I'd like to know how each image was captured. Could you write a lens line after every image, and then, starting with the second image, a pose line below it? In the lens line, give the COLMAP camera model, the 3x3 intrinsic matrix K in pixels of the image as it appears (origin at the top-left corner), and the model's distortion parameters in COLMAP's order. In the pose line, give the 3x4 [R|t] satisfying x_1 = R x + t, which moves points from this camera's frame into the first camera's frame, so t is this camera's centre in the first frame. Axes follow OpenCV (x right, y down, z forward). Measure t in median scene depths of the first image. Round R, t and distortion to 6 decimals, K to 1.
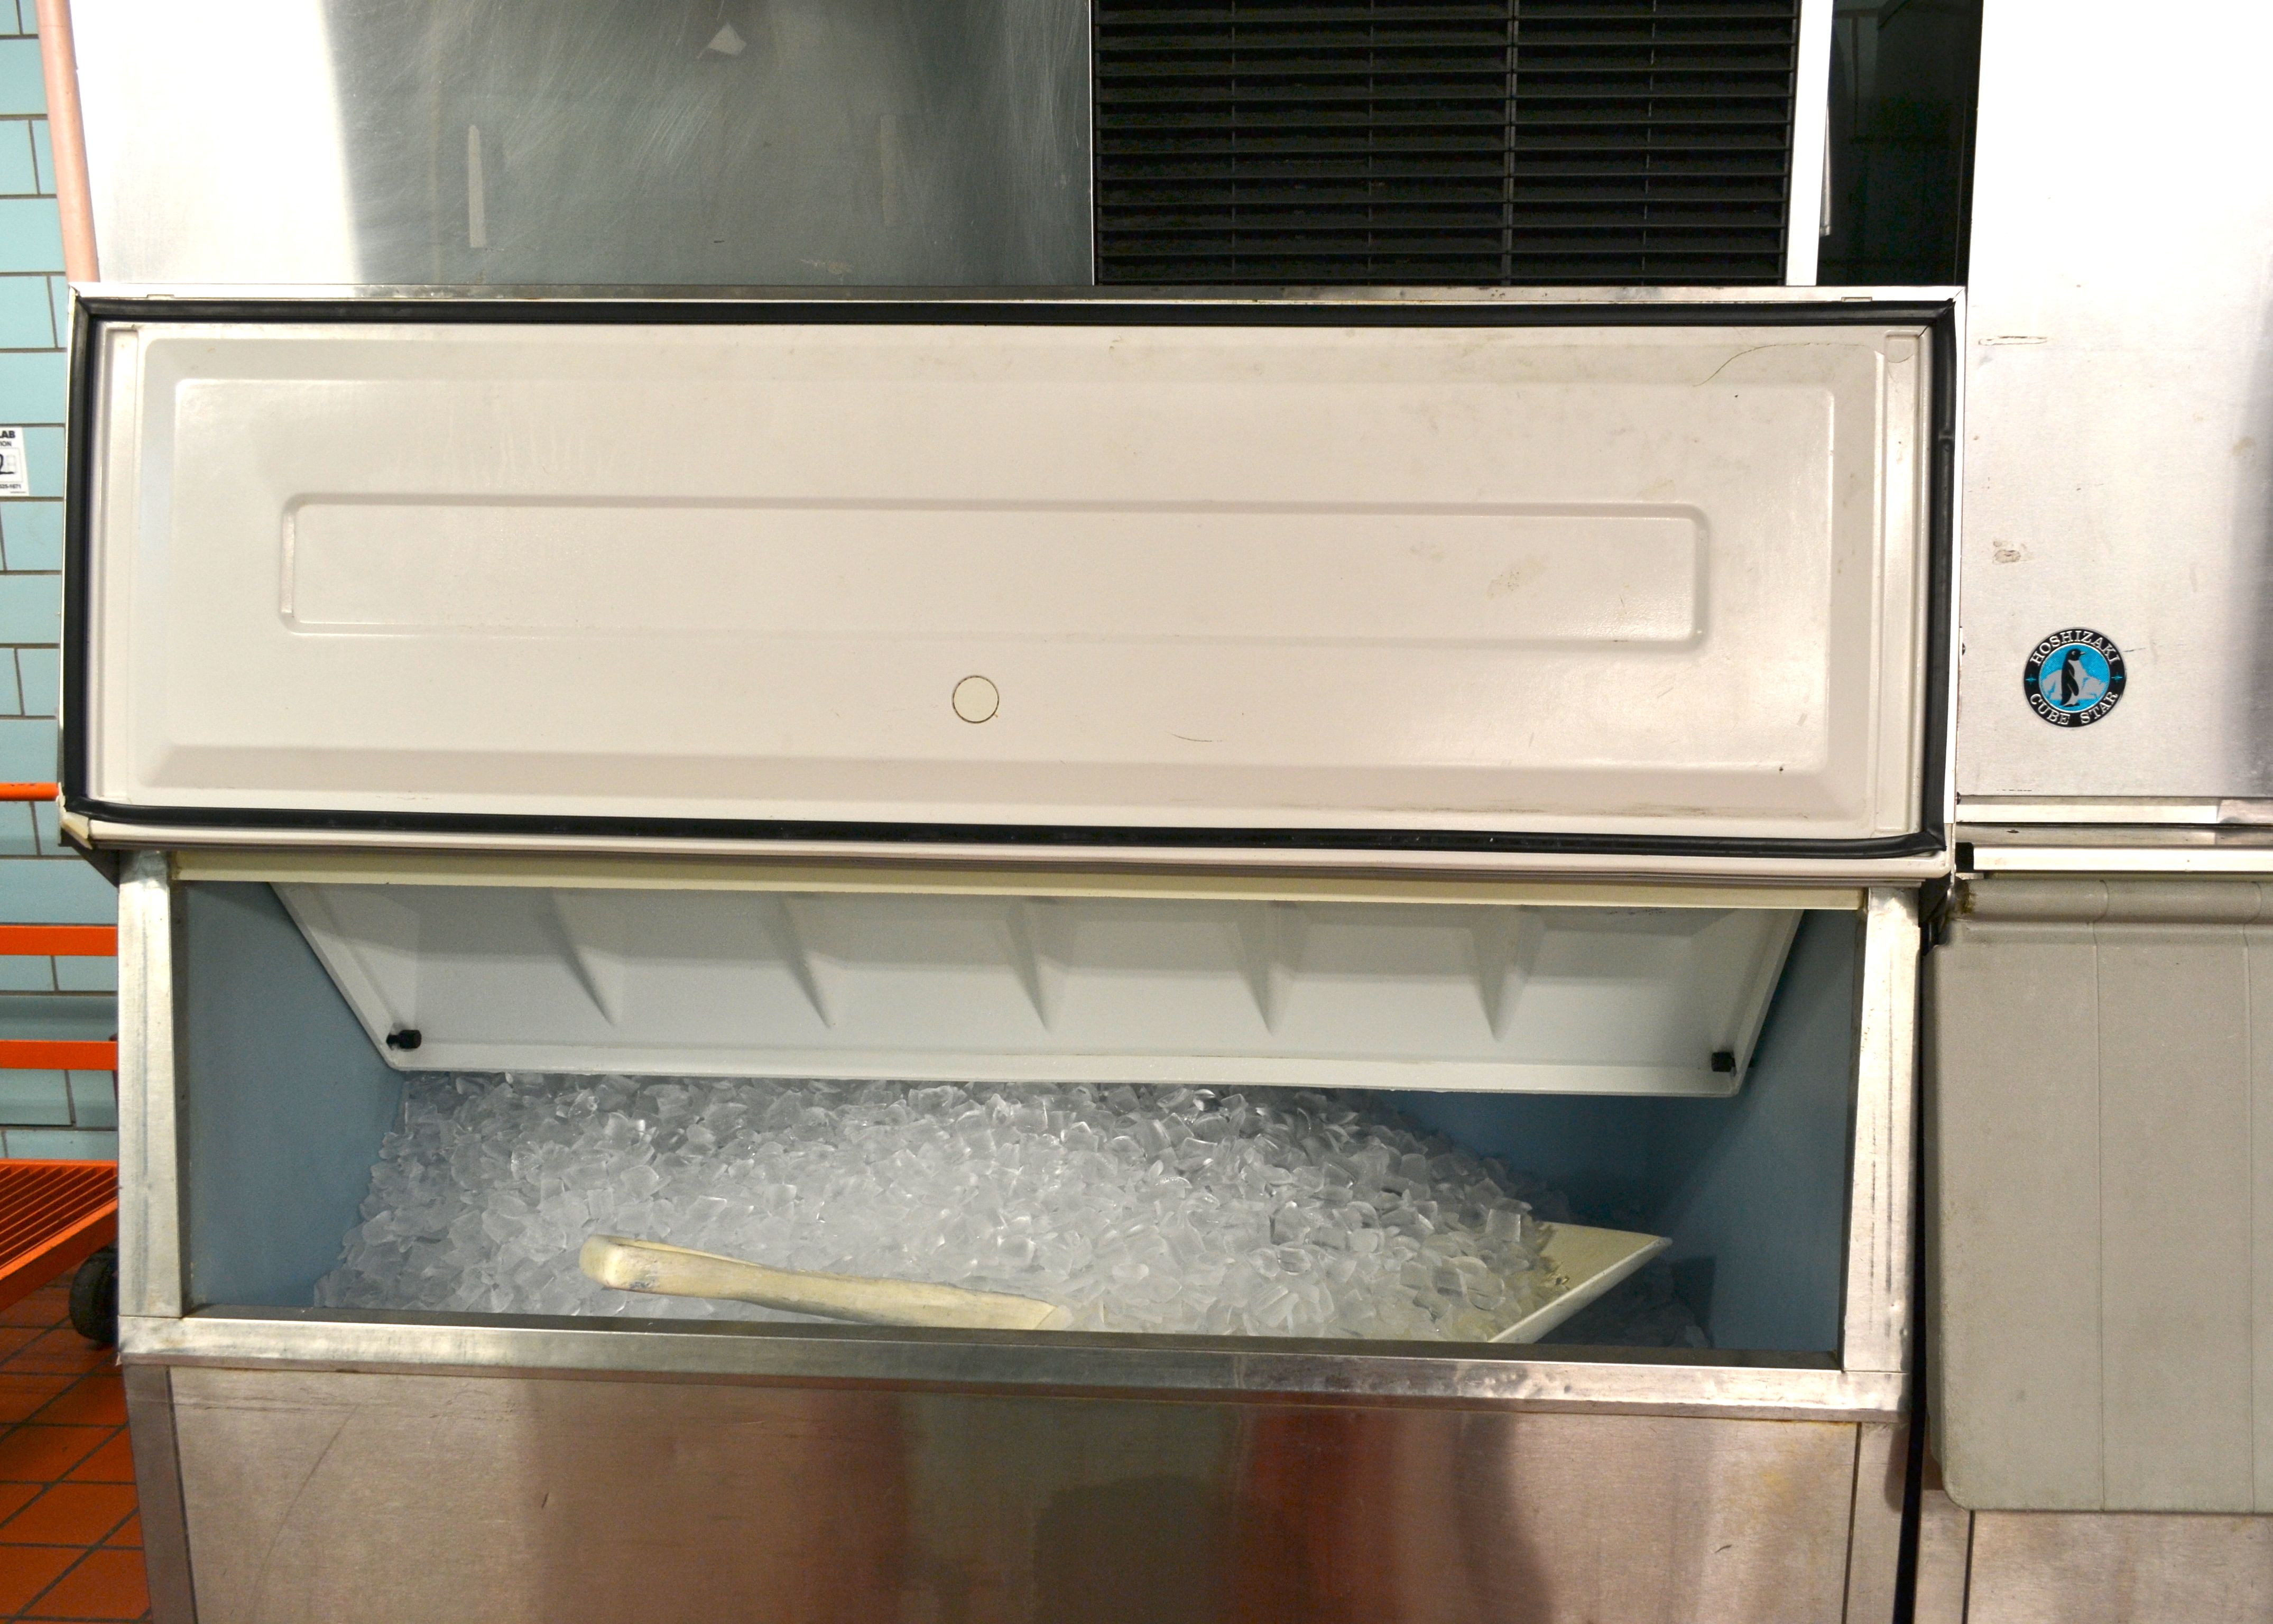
lens RADIAL K [[1817.3, 0, 1142.0], [0, 1817.3, 810.9], [0, 0, 1]] dist [0.002066, -0.000481]
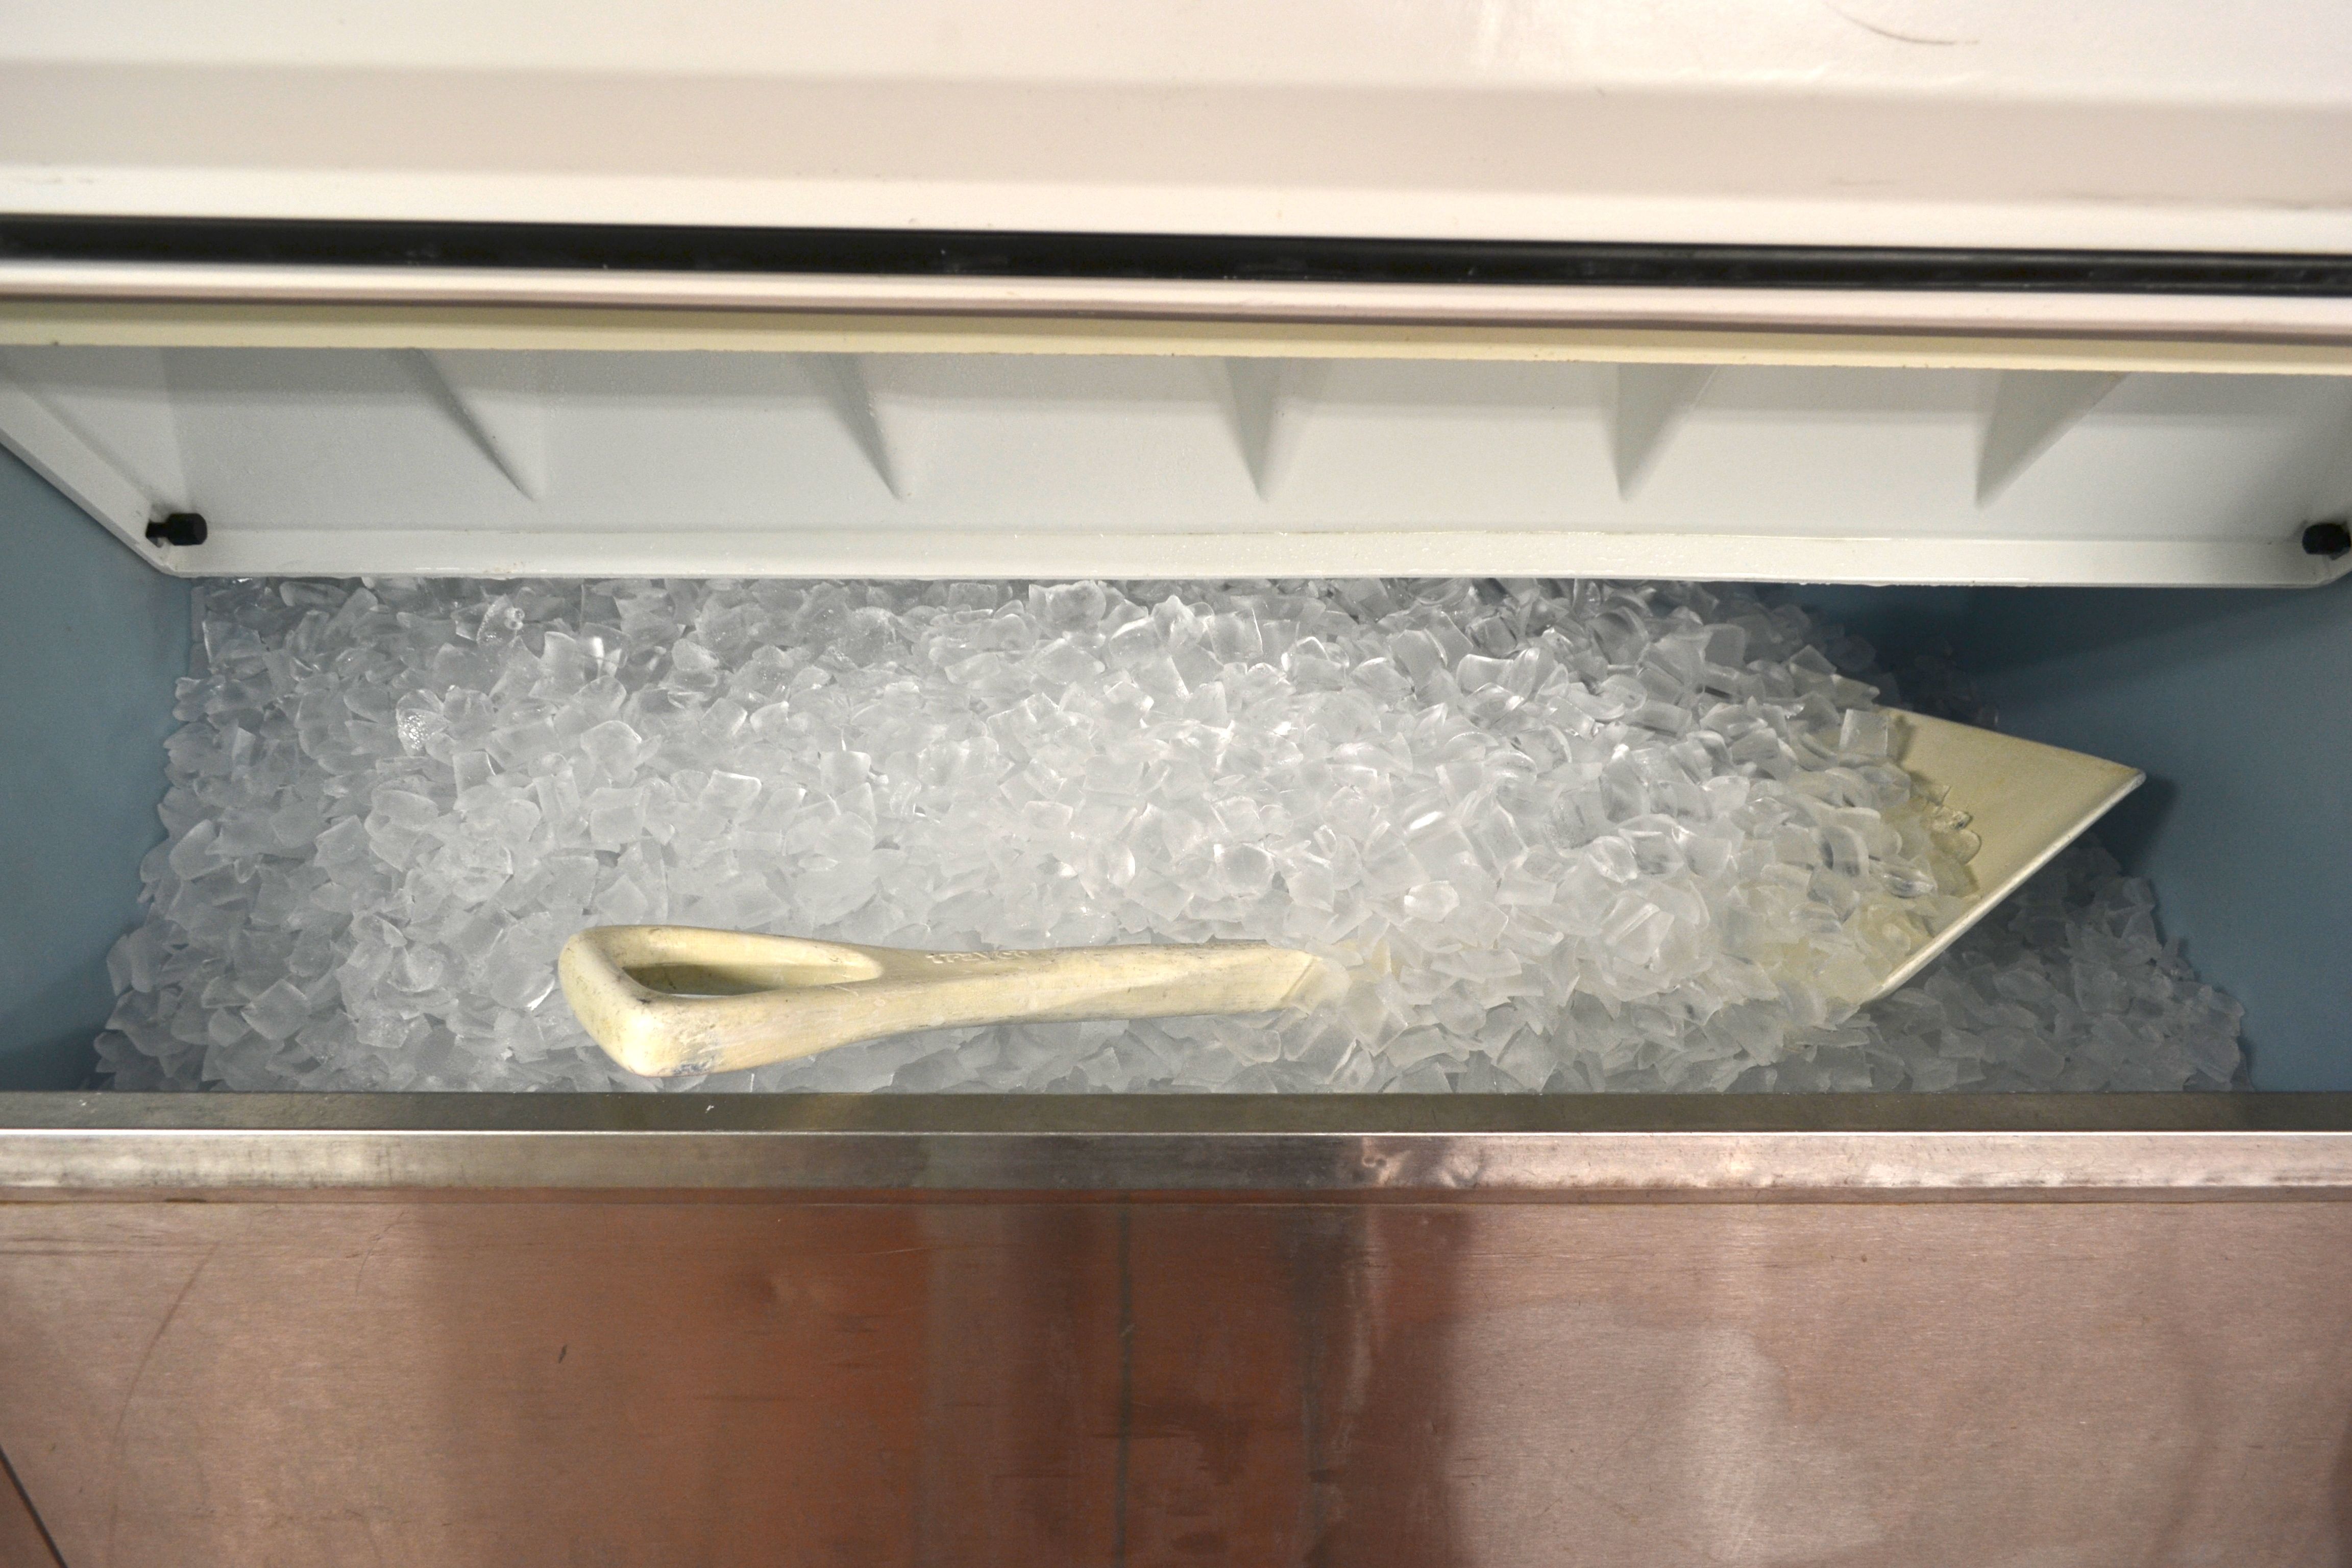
lens RADIAL K [[1837.5, 0, 1170.1], [0, 1837.5, 788.8], [0, 0, 1]] dist [-0.005483, -0.001581]
pose [[0.996234, -0.033293, 0.080061, -0.136656], [-0.001028, 0.918743, 0.394854, -0.034403], [-0.086701, -0.393449, 0.915249, 0.400021]]
